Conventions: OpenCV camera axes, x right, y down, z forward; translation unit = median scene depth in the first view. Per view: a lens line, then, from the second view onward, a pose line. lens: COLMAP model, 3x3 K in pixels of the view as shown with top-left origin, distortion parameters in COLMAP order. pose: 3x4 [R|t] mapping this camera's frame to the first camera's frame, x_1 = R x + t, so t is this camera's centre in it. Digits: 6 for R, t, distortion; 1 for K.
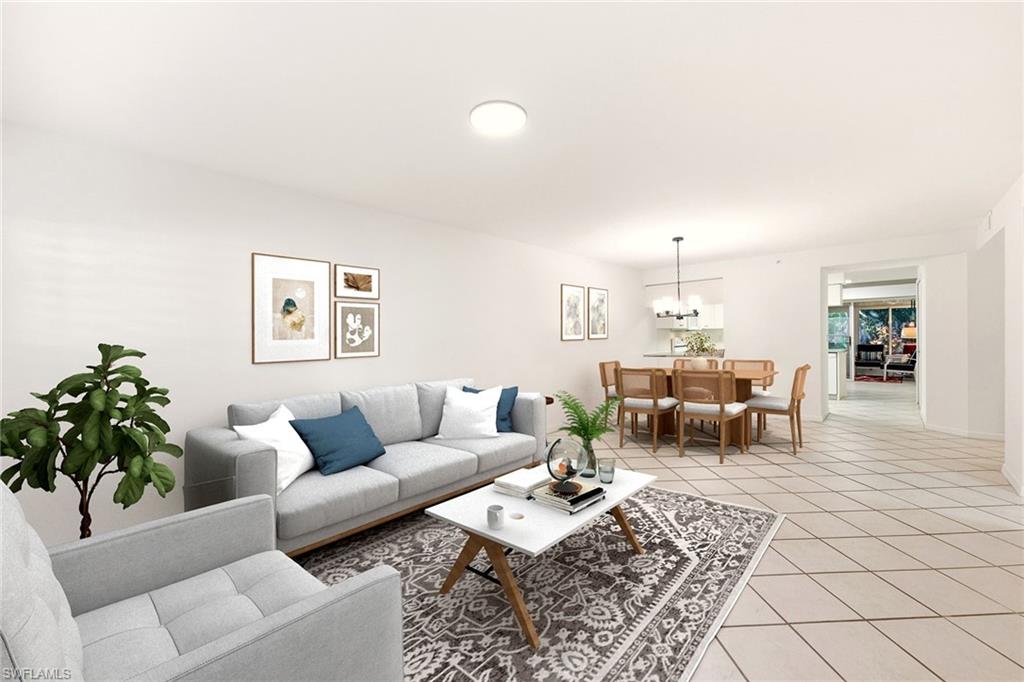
lens RADIAL K [[409.8, 0, 502.2], [0, 409.8, 339.9], [0, 0, 1]] dist [-0.006311, -0.000142]
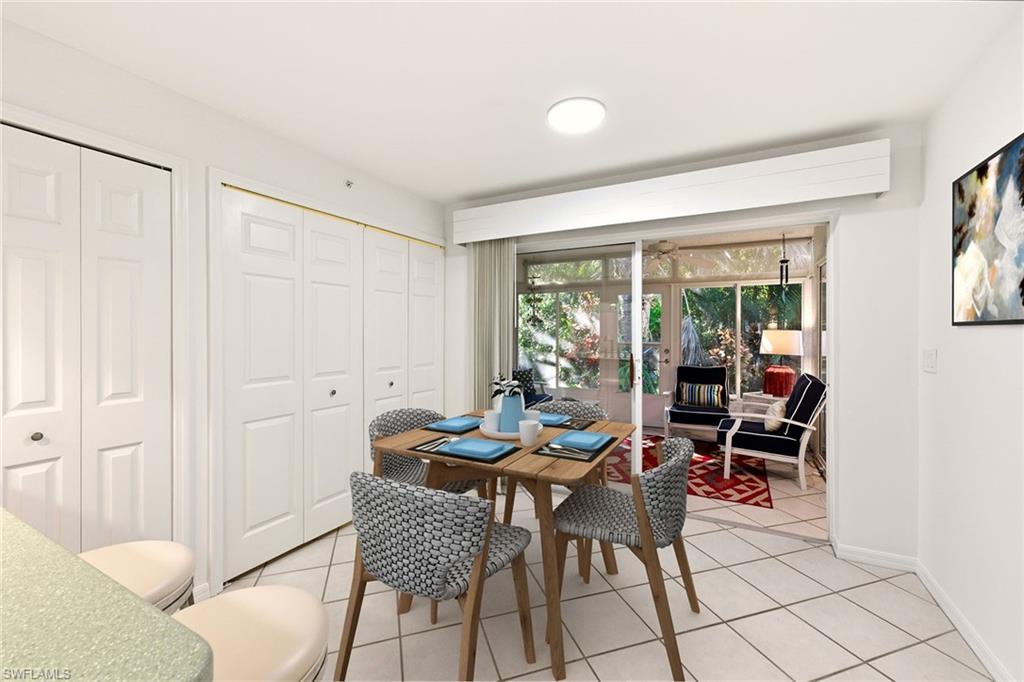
lens RADIAL K [[409.8, 0, 520.8], [0, 409.8, 337.0], [0, 0, 1]] dist [-0.006311, -0.000142]
pose [[0.959826, 0.007361, 0.280501, 0.614916], [-0.005750, 0.999962, -0.006565, -0.018072], [-0.280538, 0.004688, 0.959831, 0.654071]]
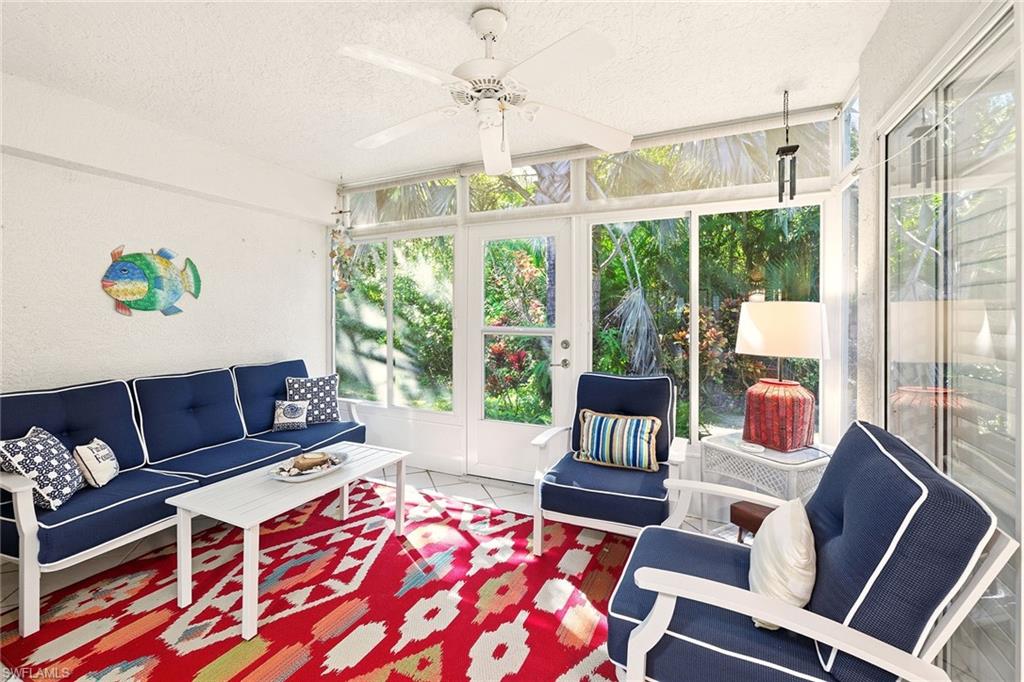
lens RADIAL K [[409.8, 0, 540.1], [0, 409.8, 313.2], [0, 0, 1]] dist [-0.006311, -0.000142]
pose [[0.933690, 0.011501, 0.357898, 0.812871], [-0.007408, 0.999891, -0.012807, -0.021132], [-0.358006, 0.009306, 0.933673, 0.841067]]
